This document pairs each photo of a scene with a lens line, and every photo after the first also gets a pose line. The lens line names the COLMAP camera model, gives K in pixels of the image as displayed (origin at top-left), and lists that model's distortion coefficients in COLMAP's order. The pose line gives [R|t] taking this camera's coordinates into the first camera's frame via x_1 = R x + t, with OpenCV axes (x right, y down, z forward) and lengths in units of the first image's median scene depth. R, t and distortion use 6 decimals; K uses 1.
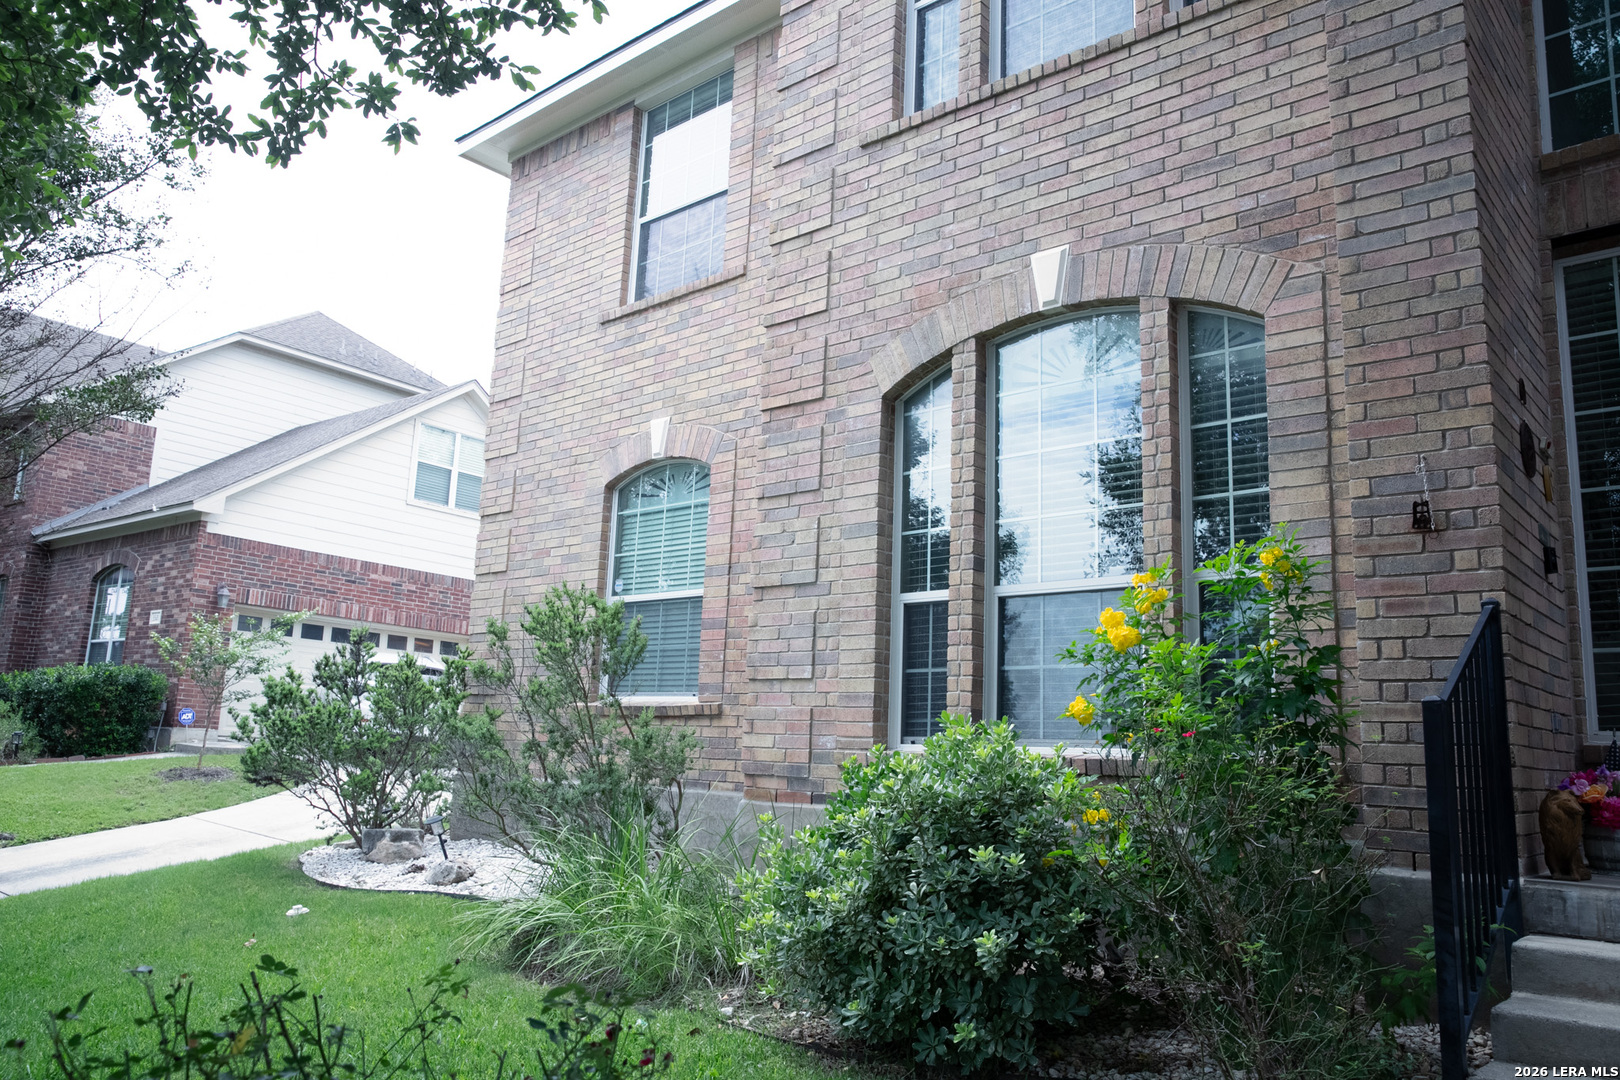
lens RADIAL K [[1208.6, 0, 786.7], [0, 1208.6, 541.0], [0, 0, 1]] dist [-0.106845, 0.106952]
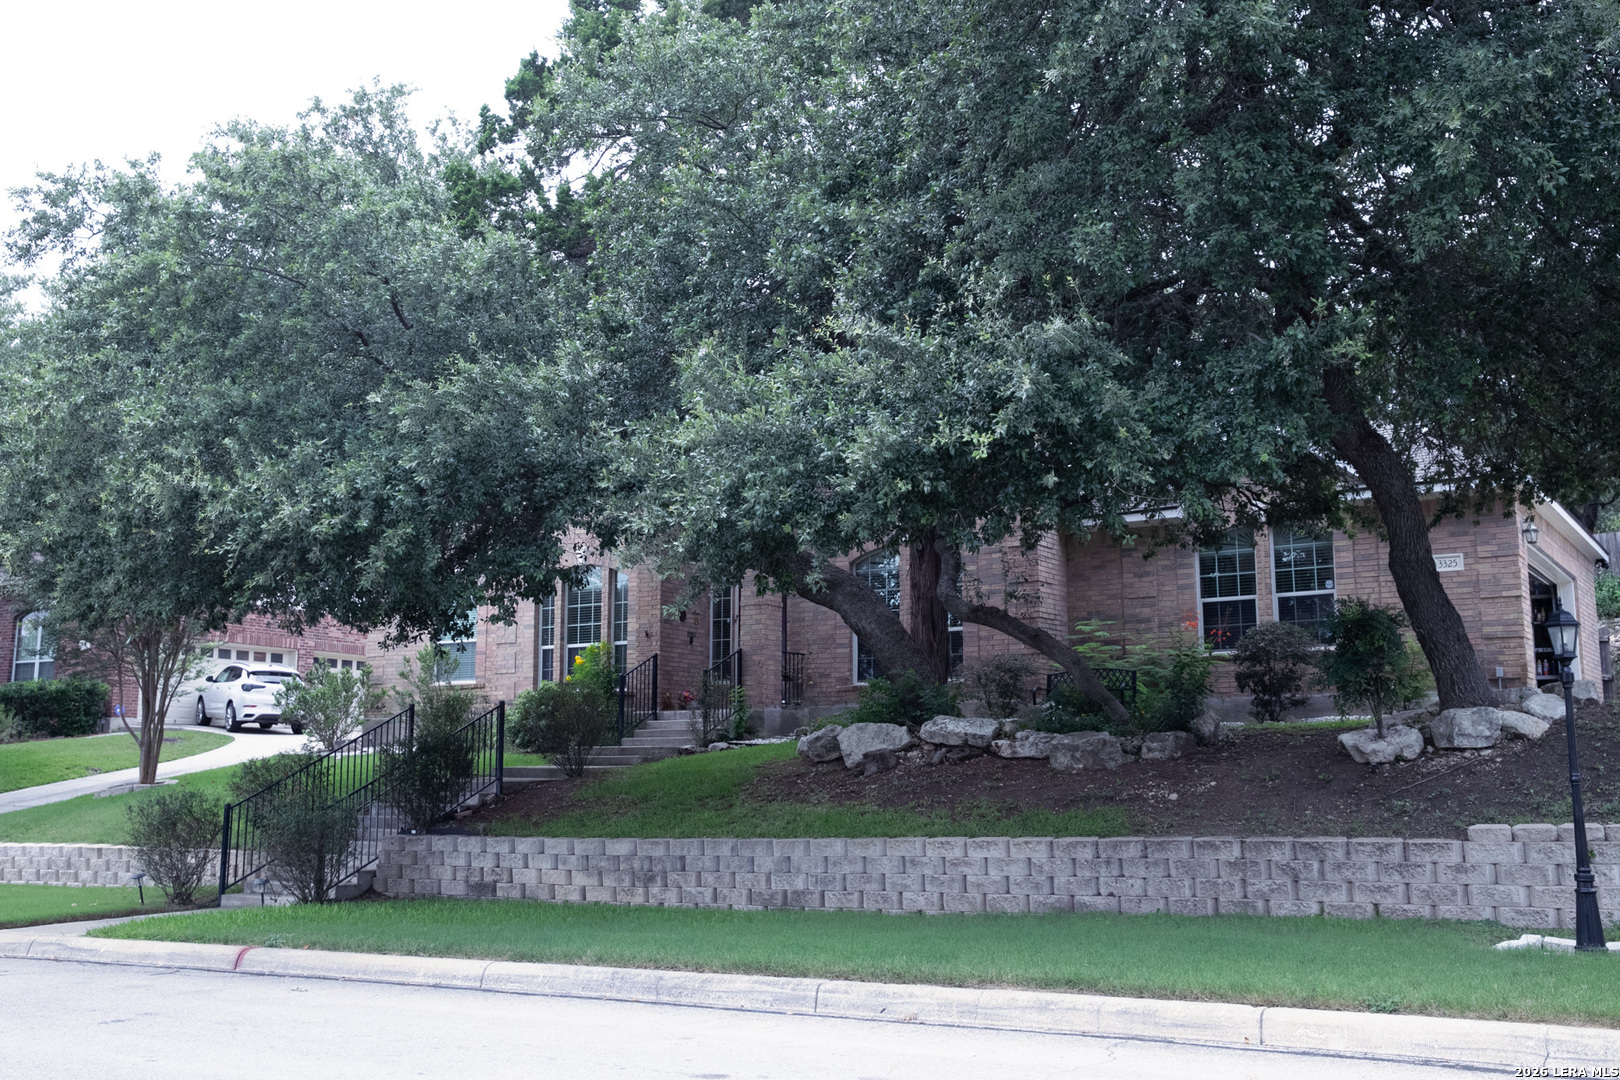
lens RADIAL K [[1564.0, 0, 810.0], [0, 1564.0, 540.0], [0, 0, 1]] dist [-0.012278, -0.000179]
pose [[0.985165, -0.017430, 0.170720, 0.089916], [0.011514, 0.999300, 0.035582, -0.375673], [-0.171220, -0.033088, 0.984677, -3.199001]]
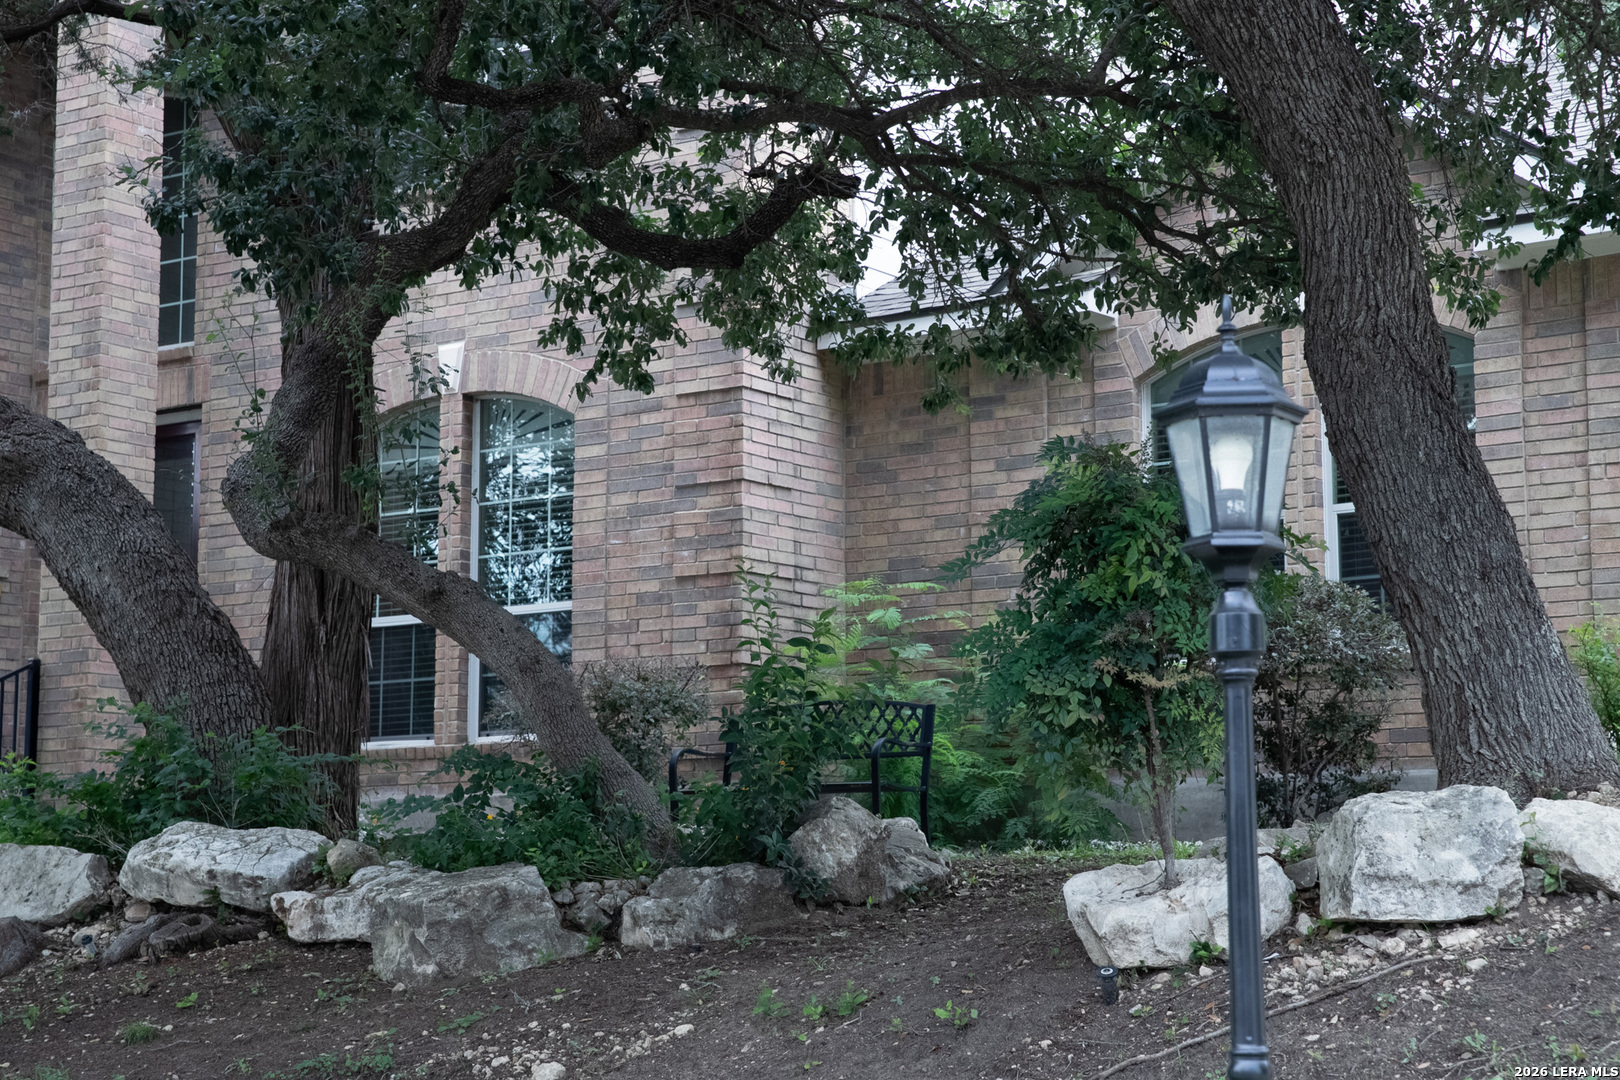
lens RADIAL K [[3020.6, 0, 810.0], [0, 3020.6, 540.0], [0, 0, 1]] dist [0.229990, -0.179785]
pose [[0.992325, -0.024884, 0.121131, 0.927467], [0.019096, 0.998630, 0.048720, -0.229101], [-0.122177, -0.046033, 0.991440, -2.473646]]
